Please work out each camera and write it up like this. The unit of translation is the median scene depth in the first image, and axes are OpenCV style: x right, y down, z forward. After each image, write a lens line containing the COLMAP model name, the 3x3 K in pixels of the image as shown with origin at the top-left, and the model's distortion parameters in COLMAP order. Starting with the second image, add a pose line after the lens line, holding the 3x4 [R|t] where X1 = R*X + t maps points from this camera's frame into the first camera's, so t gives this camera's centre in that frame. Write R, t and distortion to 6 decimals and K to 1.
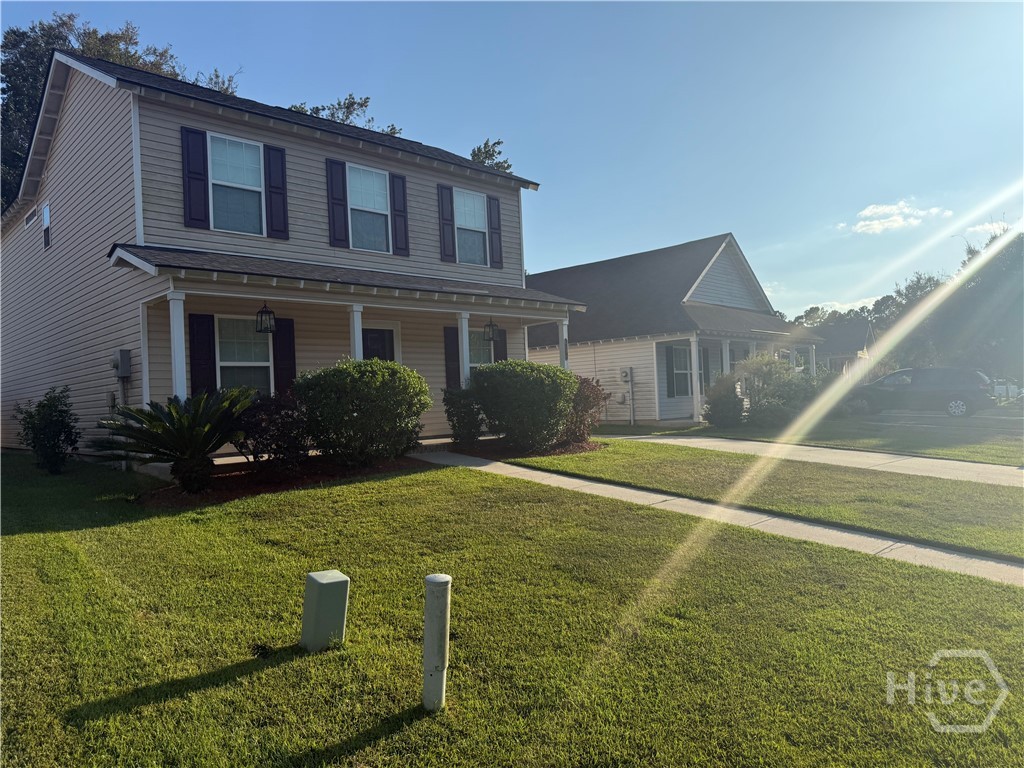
lens RADIAL K [[753.4, 0, 507.4], [0, 753.4, 385.9], [0, 0, 1]] dist [0.189780, -0.370163]
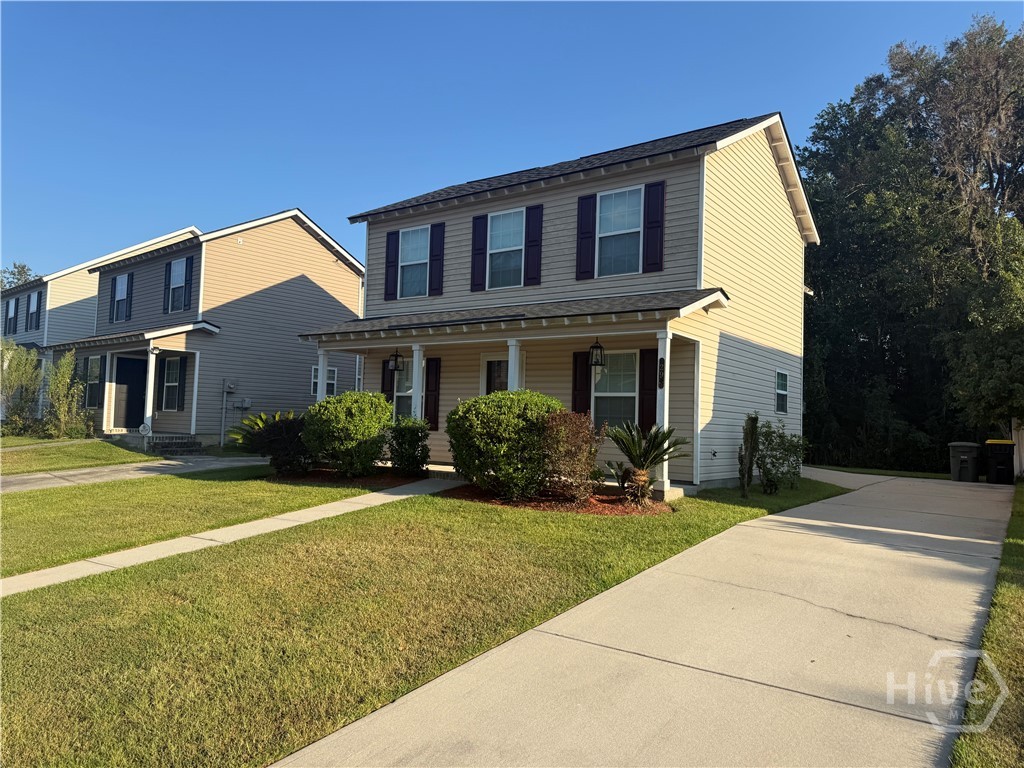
lens RADIAL K [[728.8, 0, 479.6], [0, 728.8, 395.7], [0, 0, 1]] dist [0.098144, -0.000088]
pose [[0.159115, -0.001759, -0.987258, 0.728842], [-0.024799, 0.999676, -0.005778, -0.017765], [0.986948, 0.025402, 0.159020, 0.716355]]
